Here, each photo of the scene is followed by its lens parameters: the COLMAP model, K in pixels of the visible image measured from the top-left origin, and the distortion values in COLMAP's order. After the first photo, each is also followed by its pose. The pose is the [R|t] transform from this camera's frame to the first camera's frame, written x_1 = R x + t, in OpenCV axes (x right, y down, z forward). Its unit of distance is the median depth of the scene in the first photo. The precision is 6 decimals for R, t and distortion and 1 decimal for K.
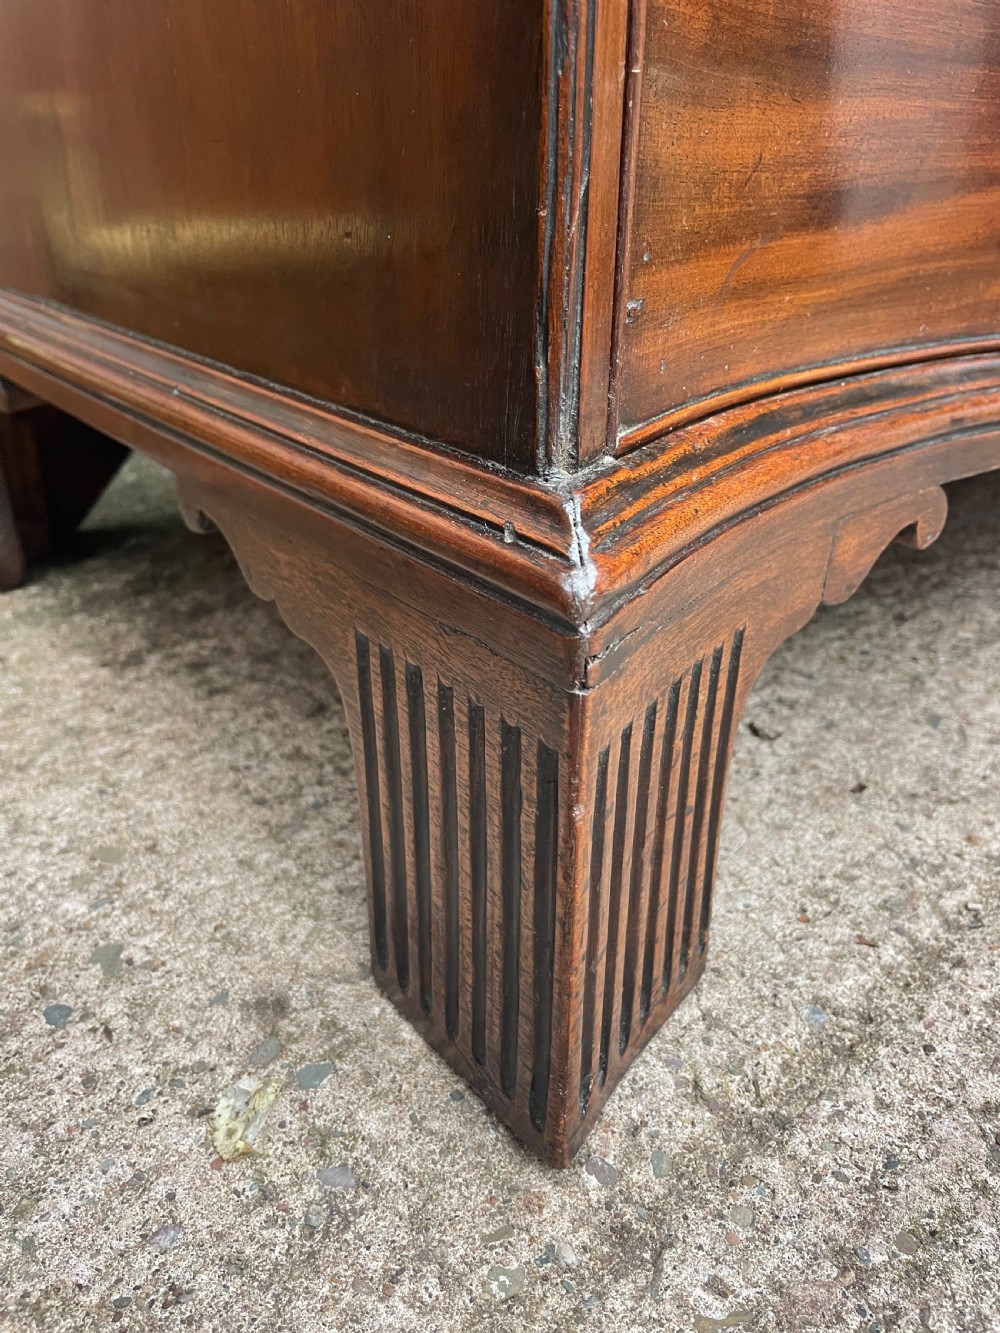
lens RADIAL K [[1018.3, 0, 496.2], [0, 1018.3, 671.1], [0, 0, 1]] dist [0.074028, -0.105968]
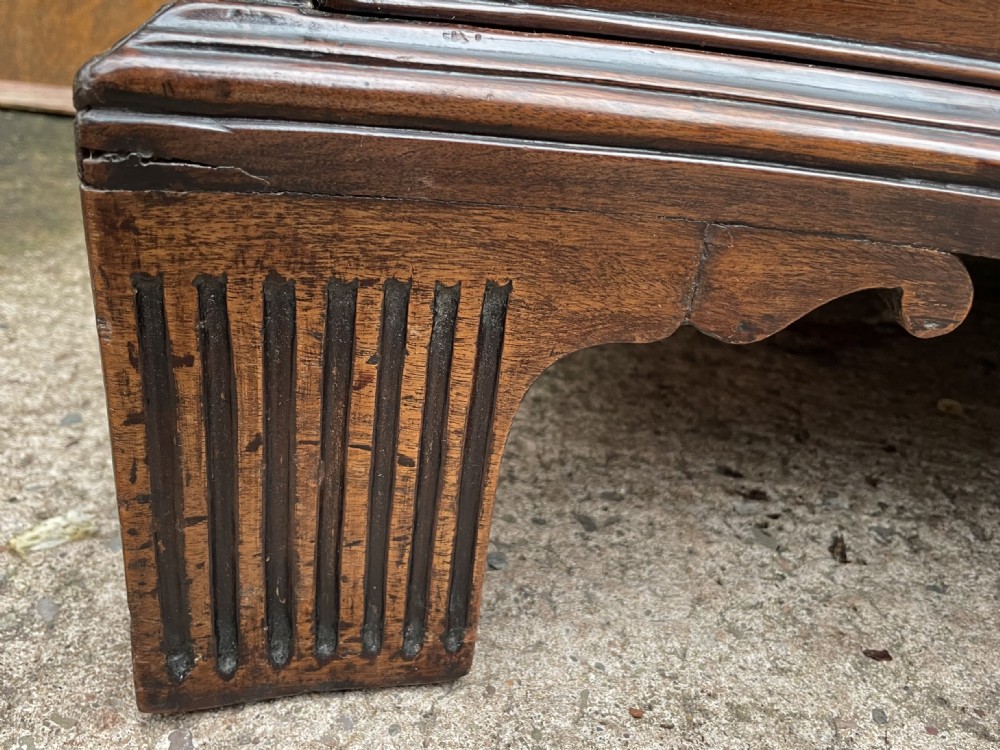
lens RADIAL K [[899.4, 0, 505.6], [0, 899.4, 375.7], [0, 0, 1]] dist [0.046385, -0.066371]
pose [[0.752348, 0.383255, -0.535806, 0.603662], [-0.401601, 0.911565, 0.088125, -0.036817], [0.522197, 0.148880, 0.839729, 0.340726]]
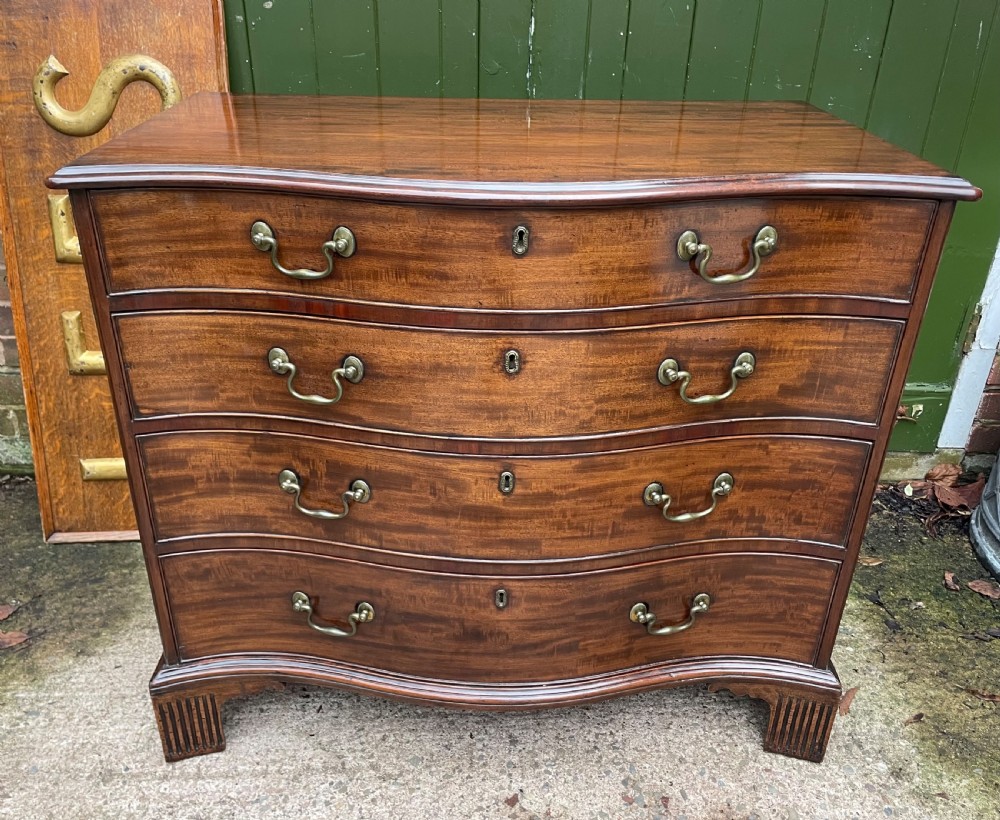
lens RADIAL K [[882.4, 0, 483.1], [0, 882.4, 422.1], [0, 0, 1]] dist [0.063776, -0.087360]
pose [[0.781127, 0.307840, -0.543208, 3.294972], [-0.295937, 0.948615, 0.112032, -2.243020], [0.549783, 0.073244, 0.832090, -2.183467]]
